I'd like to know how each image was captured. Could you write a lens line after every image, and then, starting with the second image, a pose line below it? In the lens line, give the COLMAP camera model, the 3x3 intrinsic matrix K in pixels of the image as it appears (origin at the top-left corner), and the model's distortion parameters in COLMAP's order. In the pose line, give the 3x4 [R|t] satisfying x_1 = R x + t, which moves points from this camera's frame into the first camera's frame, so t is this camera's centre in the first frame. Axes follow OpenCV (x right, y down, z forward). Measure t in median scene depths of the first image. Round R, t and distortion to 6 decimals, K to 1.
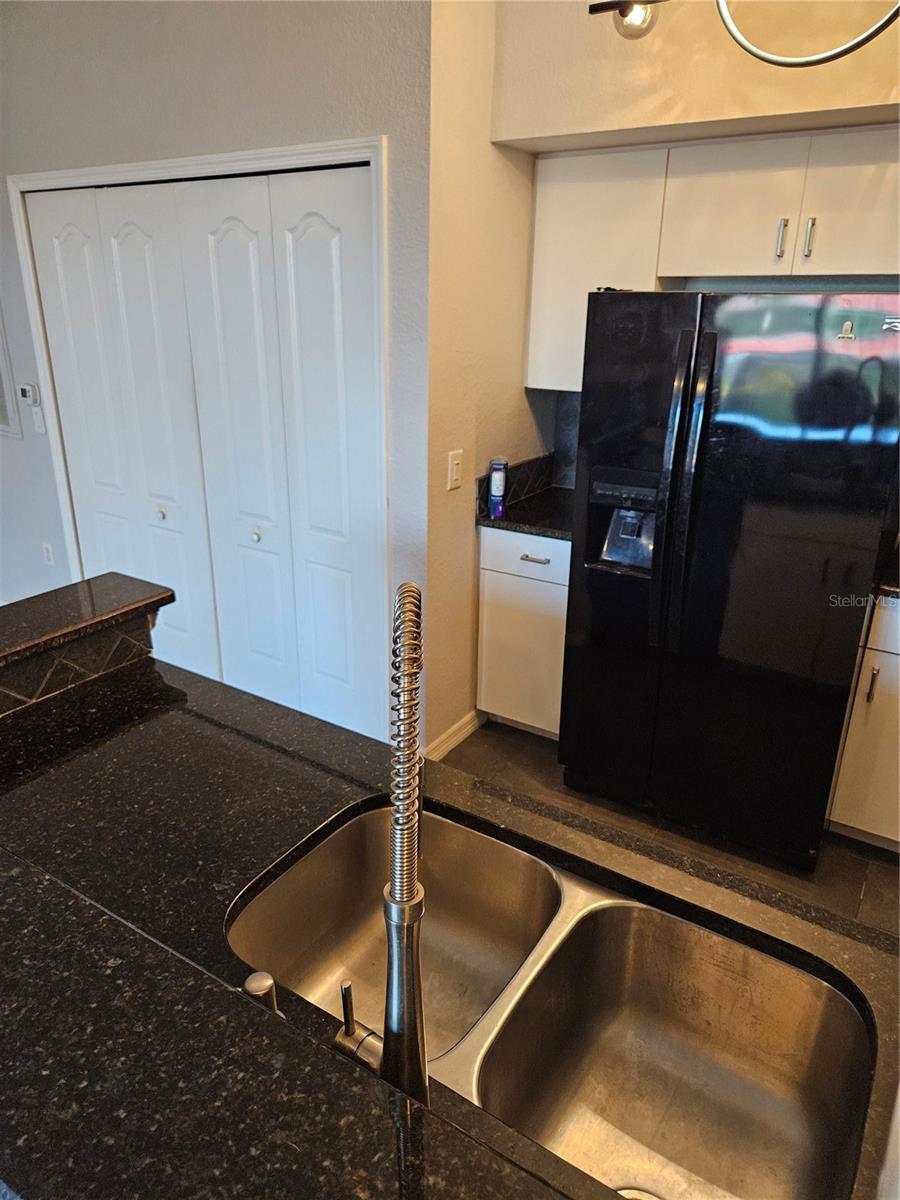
lens RADIAL K [[807.3, 0, 439.7], [0, 807.3, 604.5], [0, 0, 1]] dist [0.073131, -0.060678]
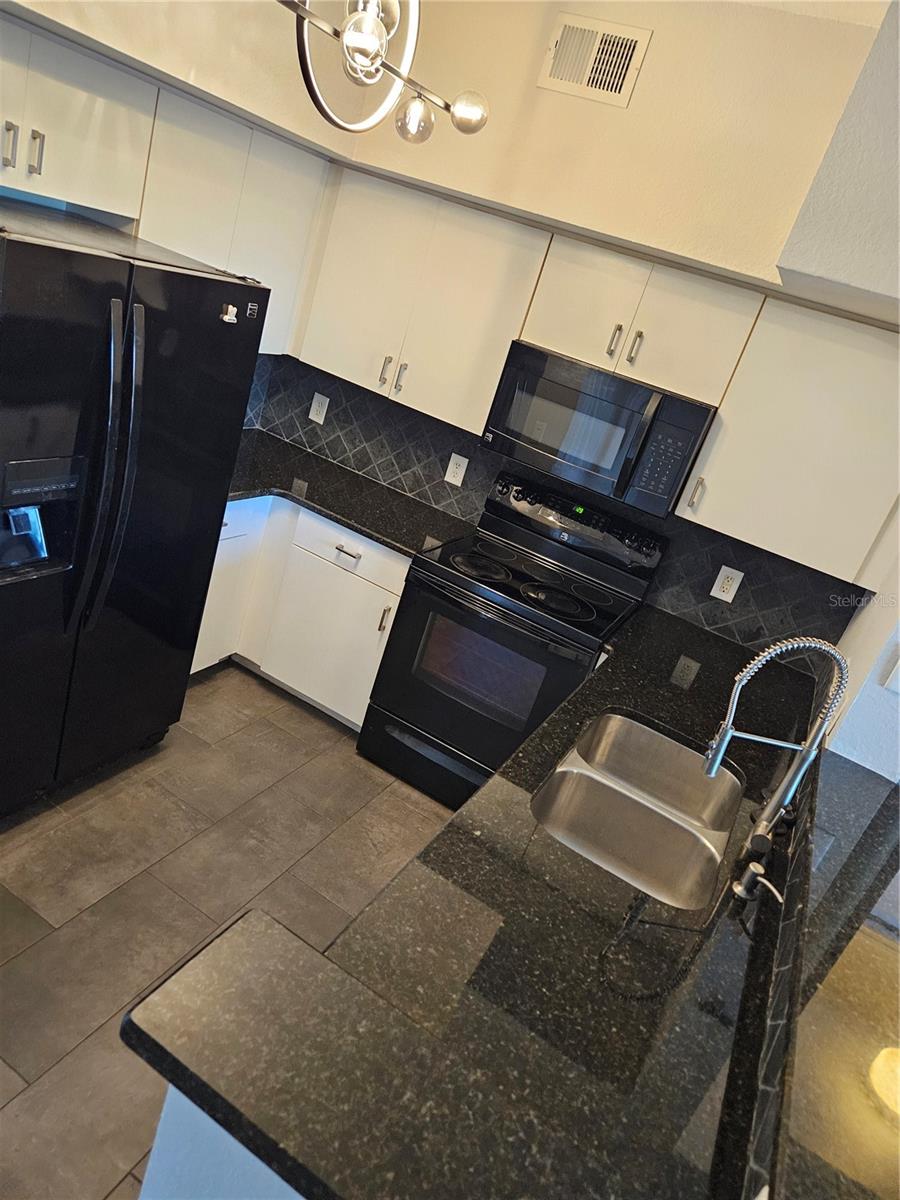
lens RADIAL K [[800.6, 0, 455.6], [0, 800.6, 583.5], [0, 0, 1]] dist [0.067502, -0.056821]
pose [[-0.098025, -0.402367, 0.910215, -0.487968], [0.069139, 0.909657, 0.409566, -0.294060], [-0.992779, 0.103079, -0.061349, 0.543232]]
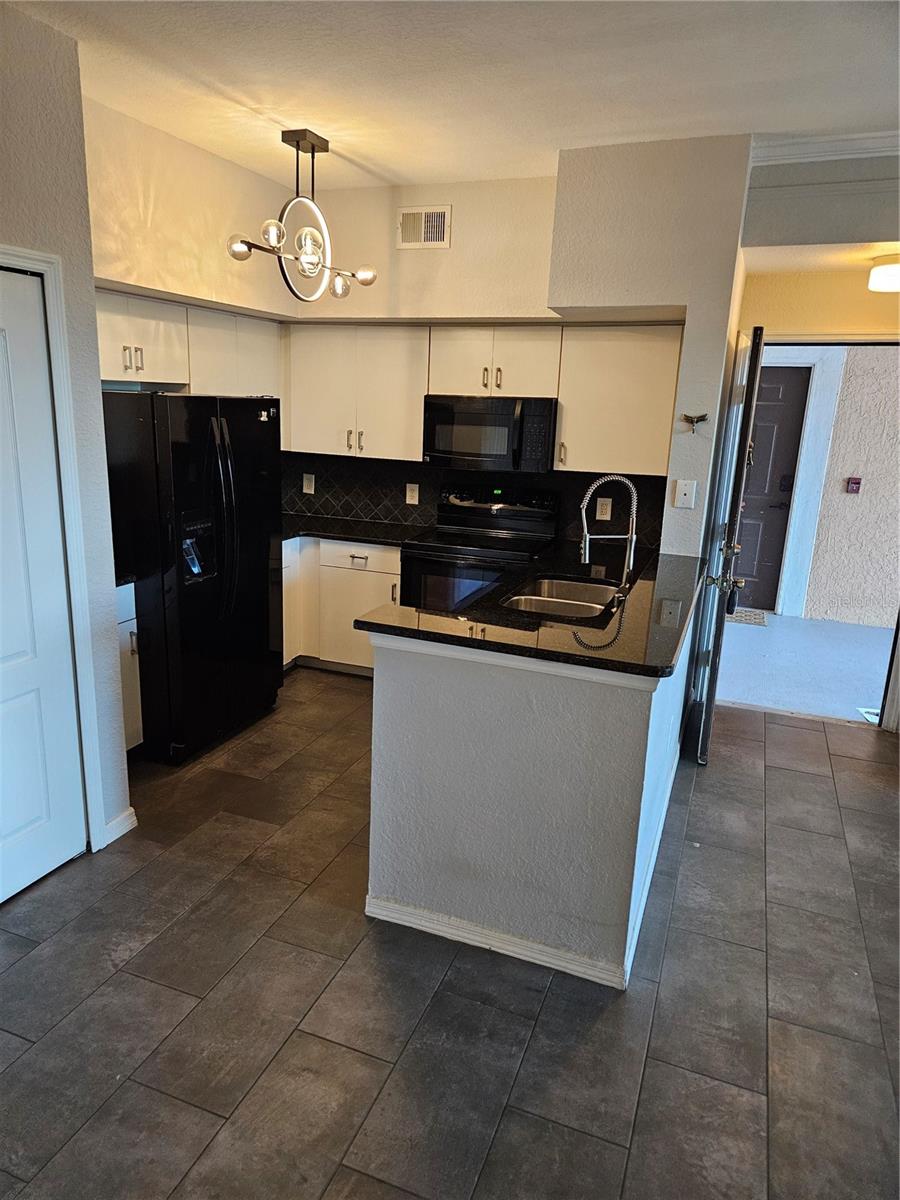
lens RADIAL K [[800.6, 0, 445.3], [0, 800.6, 600.6], [0, 0, 1]] dist [0.069522, -0.051369]
pose [[-0.211267, -0.256298, 0.943227, -1.063633], [0.317662, 0.894619, 0.314240, -0.277348], [-0.924368, 0.366016, -0.107587, 0.659678]]
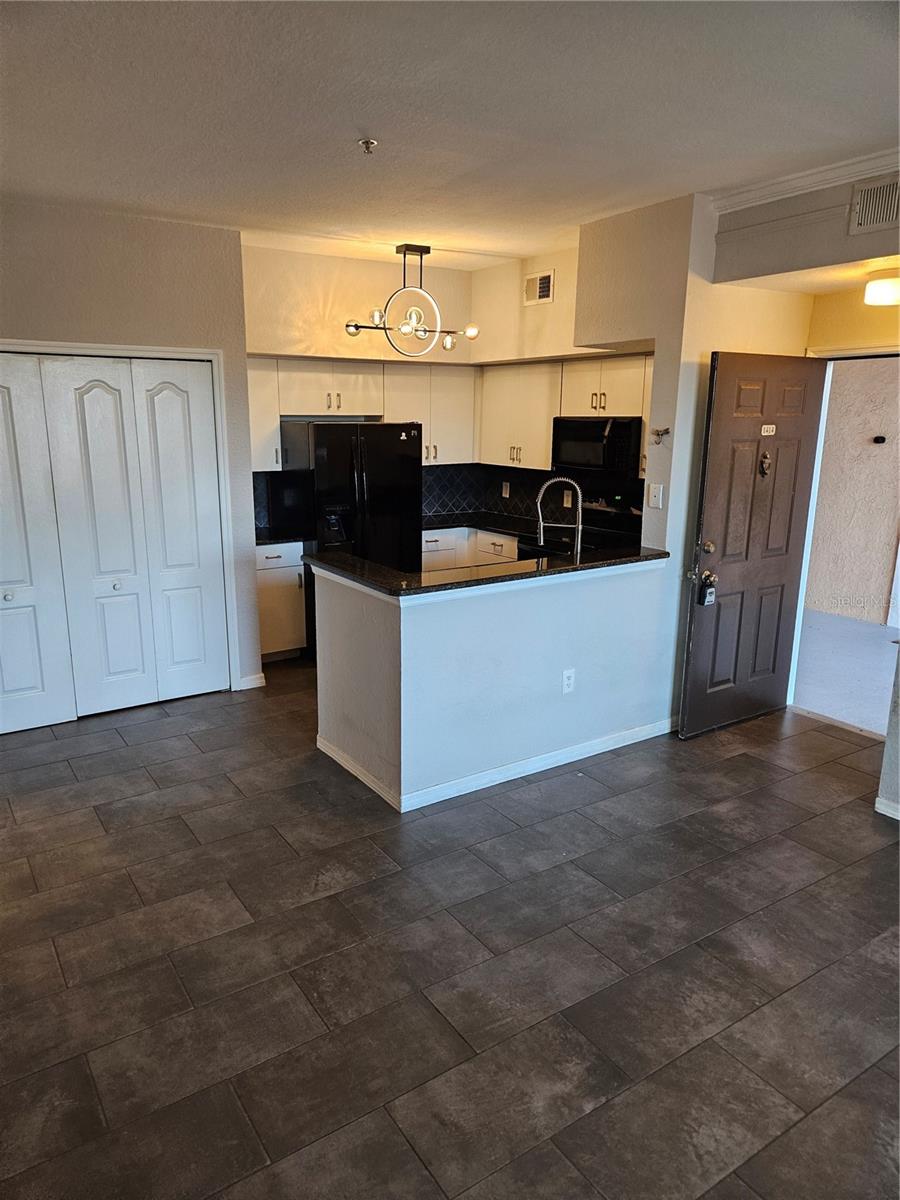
lens RADIAL K [[807.3, 0, 439.7], [0, 807.3, 604.5], [0, 0, 1]] dist [0.073131, -0.060678]
pose [[0.389107, -0.219661, 0.894620, -1.438181], [0.330481, 0.939793, 0.087012, 0.010004], [-0.859871, 0.261798, 0.438274, -0.130437]]
